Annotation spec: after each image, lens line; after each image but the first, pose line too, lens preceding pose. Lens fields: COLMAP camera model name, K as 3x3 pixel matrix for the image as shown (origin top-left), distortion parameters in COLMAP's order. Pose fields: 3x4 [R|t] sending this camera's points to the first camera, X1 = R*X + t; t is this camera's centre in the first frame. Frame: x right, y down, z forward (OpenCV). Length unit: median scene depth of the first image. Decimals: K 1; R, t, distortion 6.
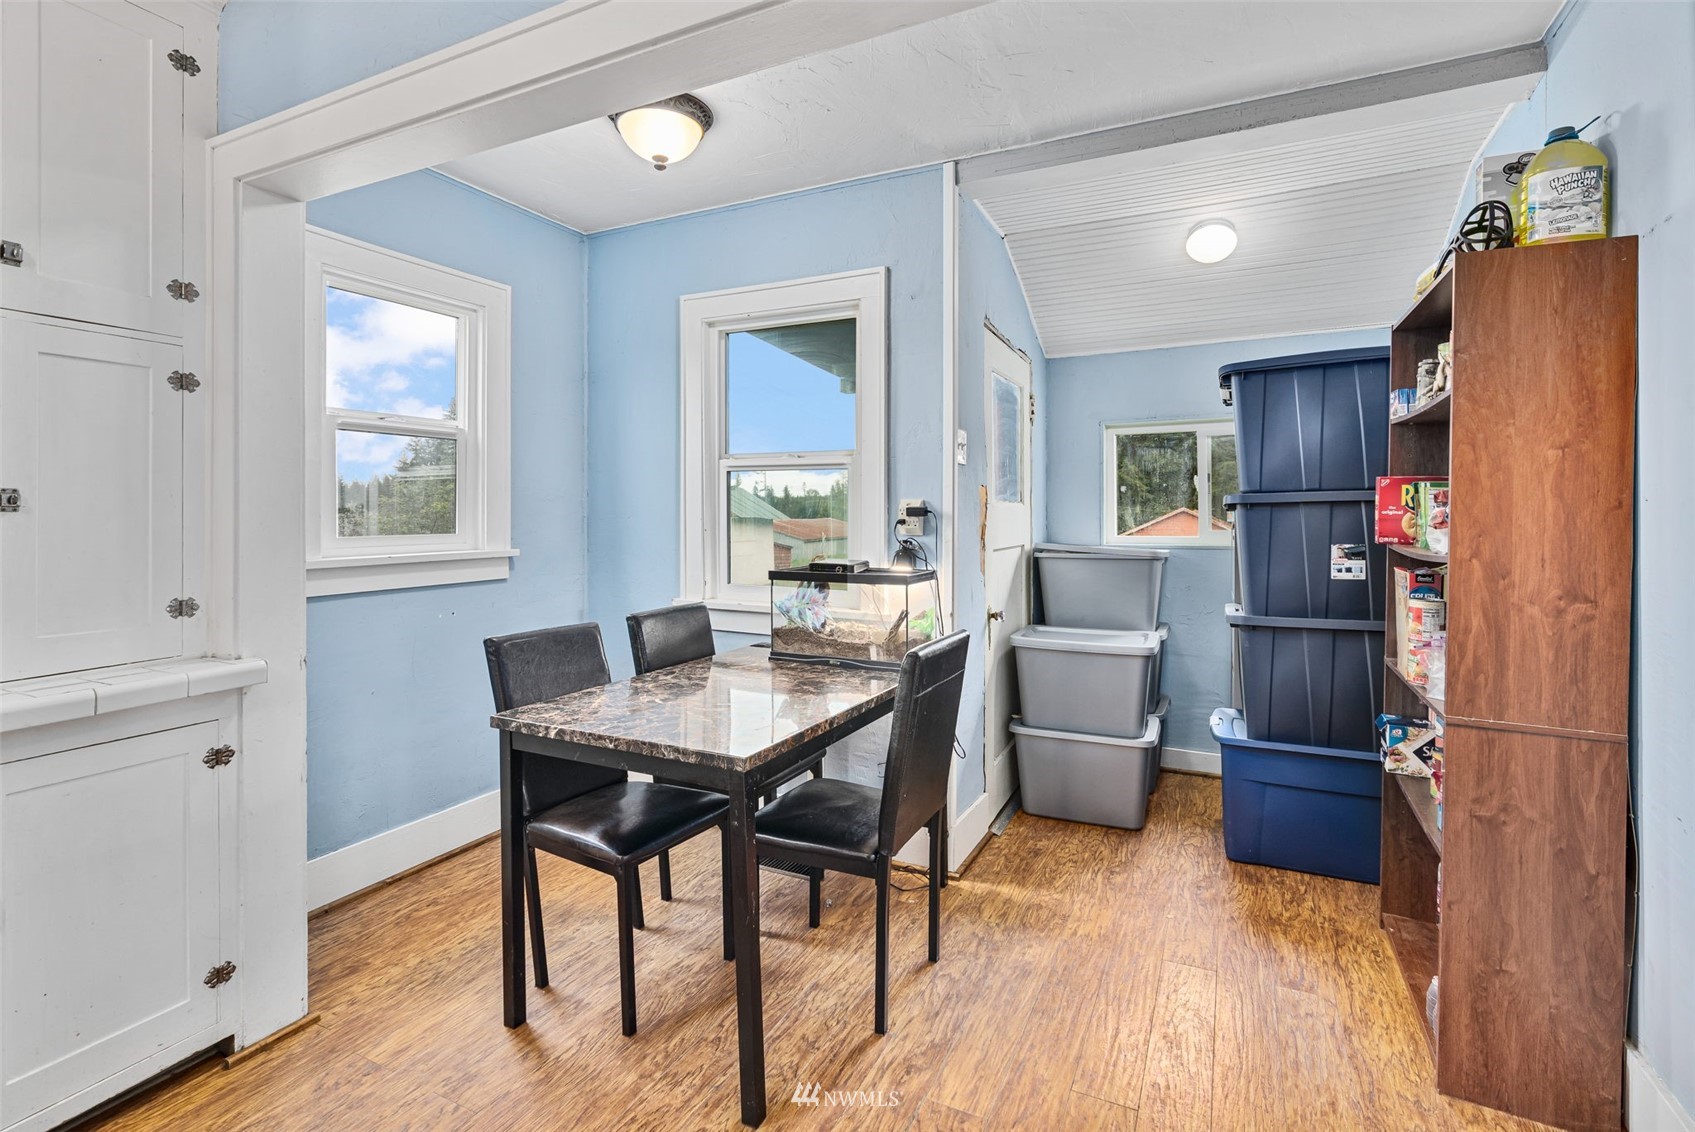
lens RADIAL K [[779.0, 0, 849.2], [0, 779.0, 515.6], [0, 0, 1]] dist [-0.003148, 0.000049]
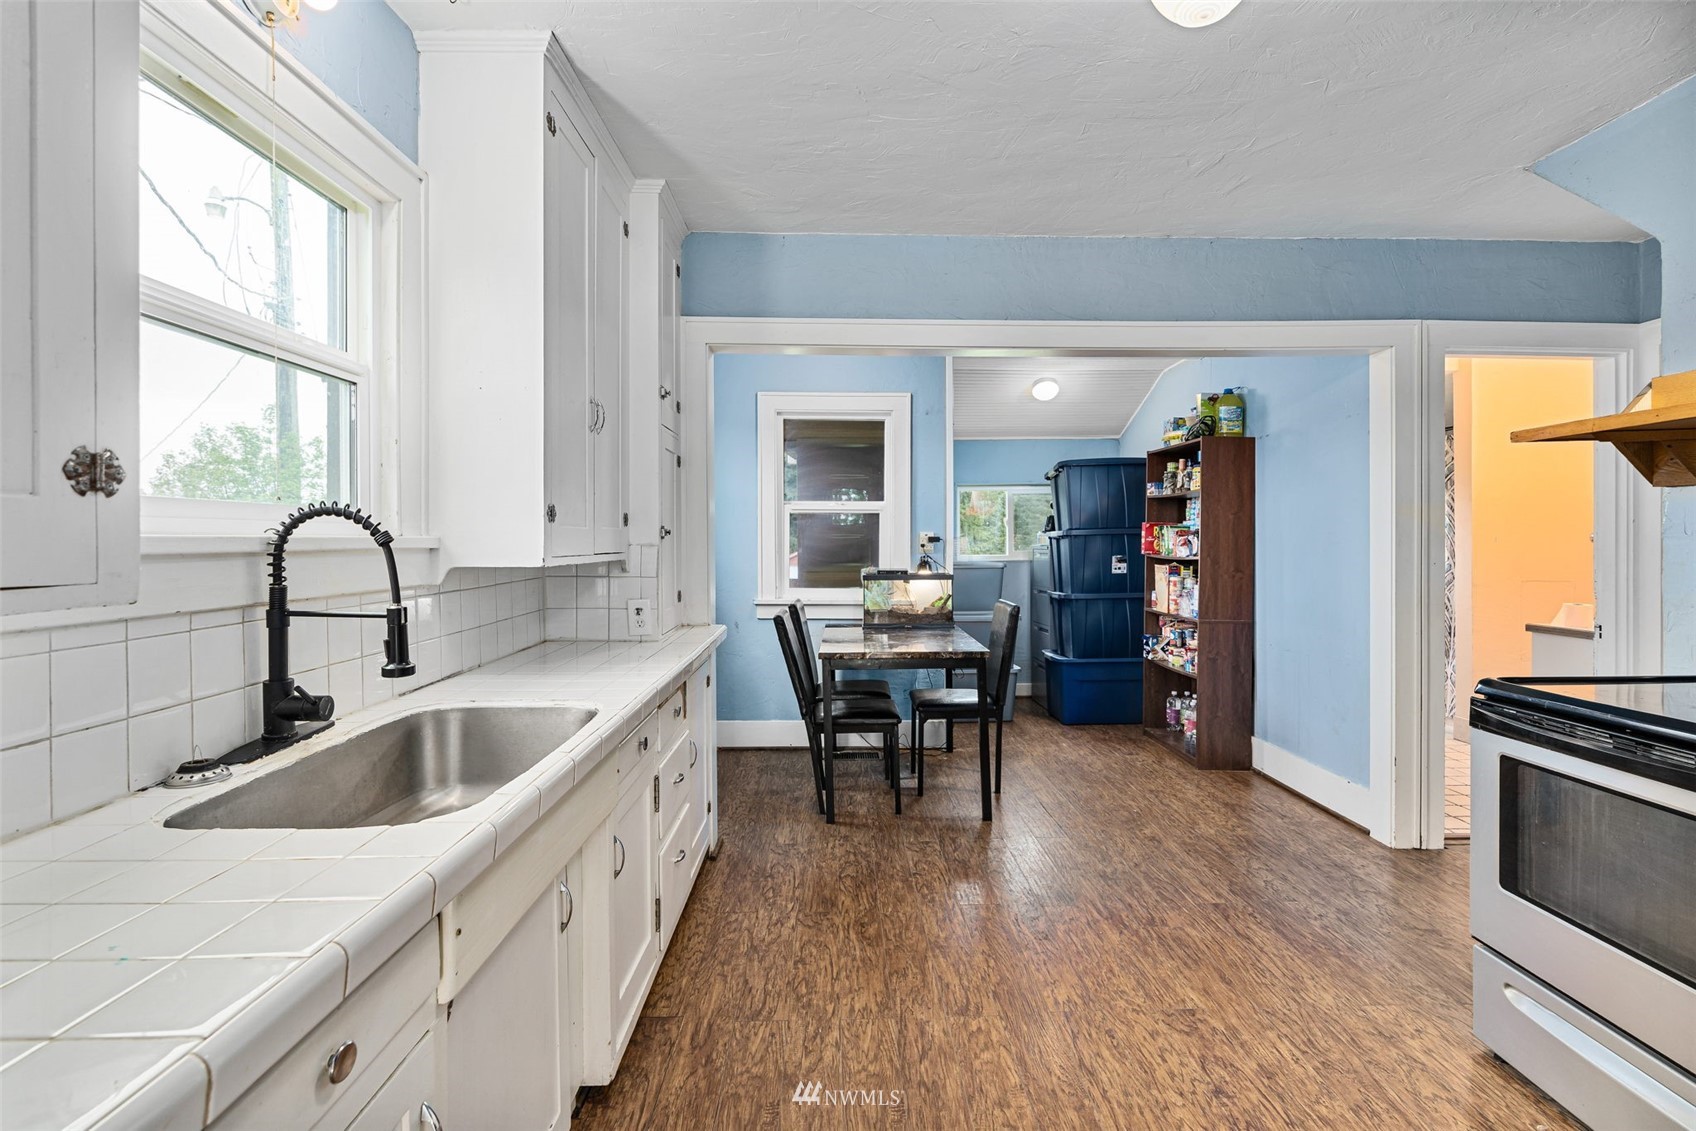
lens RADIAL K [[779.4, 0, 852.6], [0, 779.4, 554.9], [0, 0, 1]] dist [-0.003148, 0.000049]
pose [[0.888804, -0.010078, 0.458176, -1.012966], [0.004576, 0.999903, 0.013117, 0.006506], [-0.458264, -0.009562, 0.888765, -0.531723]]
